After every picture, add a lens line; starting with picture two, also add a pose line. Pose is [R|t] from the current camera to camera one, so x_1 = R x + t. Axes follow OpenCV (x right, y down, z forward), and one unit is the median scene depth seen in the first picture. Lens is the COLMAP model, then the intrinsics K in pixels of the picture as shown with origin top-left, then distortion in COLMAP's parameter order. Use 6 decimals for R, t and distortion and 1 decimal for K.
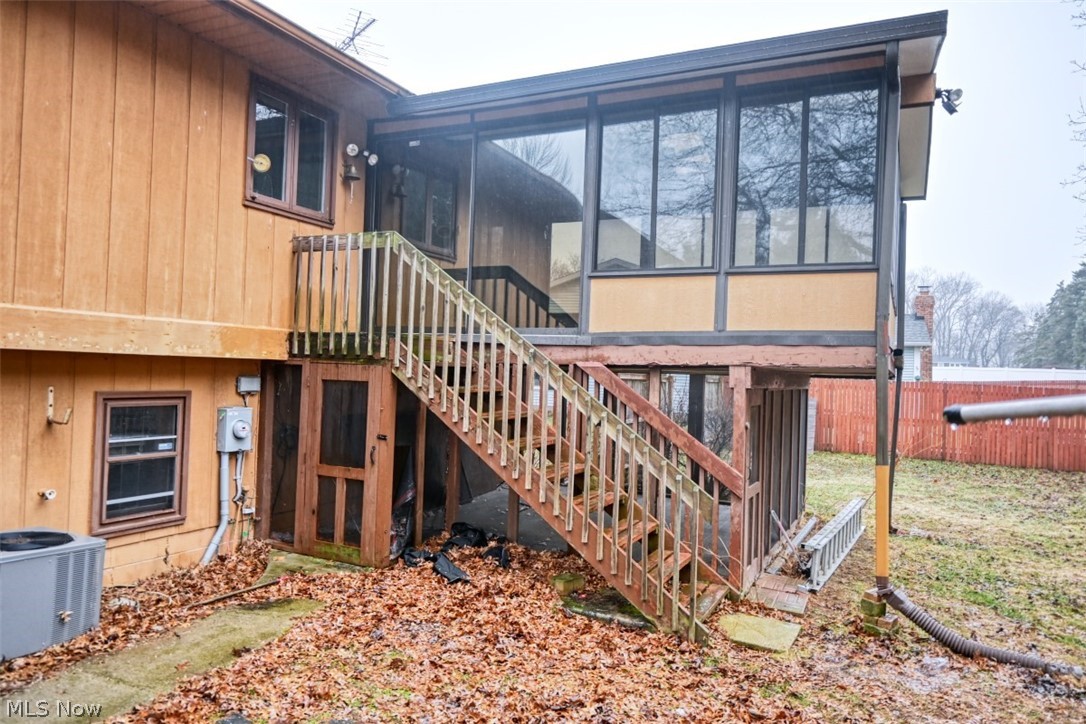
lens RADIAL K [[742.3, 0, 542.5], [0, 742.3, 358.4], [0, 0, 1]] dist [-0.003123, -0.000747]
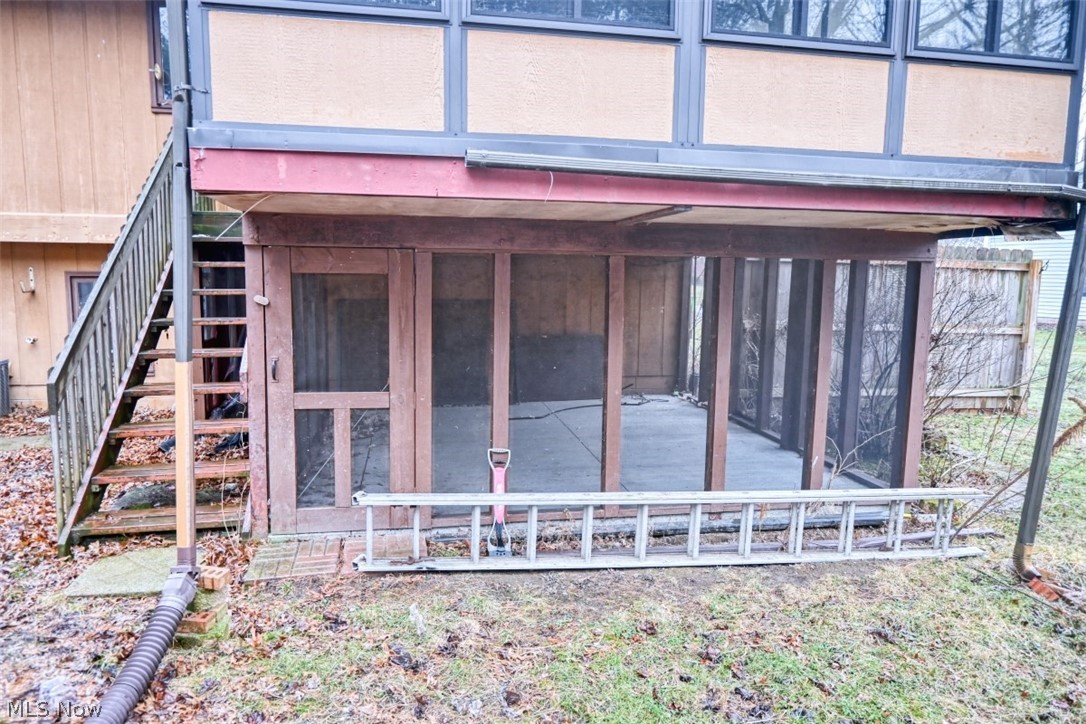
lens RADIAL K [[742.3, 0, 542.5], [0, 742.3, 358.4], [0, 0, 1]] dist [-0.003123, -0.000747]
pose [[0.603216, 0.065240, -0.794905, 1.061930], [0.023862, 0.994727, 0.099747, 0.090165], [0.797221, -0.079137, 0.598478, 0.865804]]
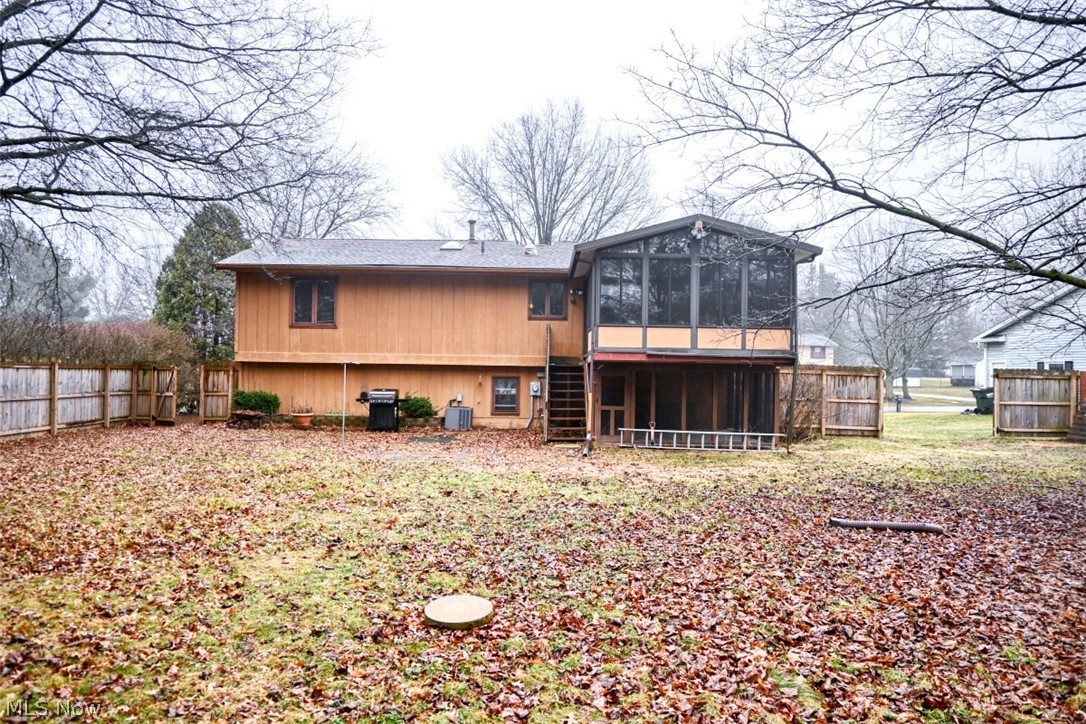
lens RADIAL K [[742.3, 0, 542.5], [0, 742.3, 358.4], [0, 0, 1]] dist [-0.003123, -0.000747]
pose [[0.435451, -0.050106, -0.898817, 2.944349], [0.019704, 0.998741, -0.046130, 0.136010], [0.899997, 0.002377, 0.435890, -0.424725]]
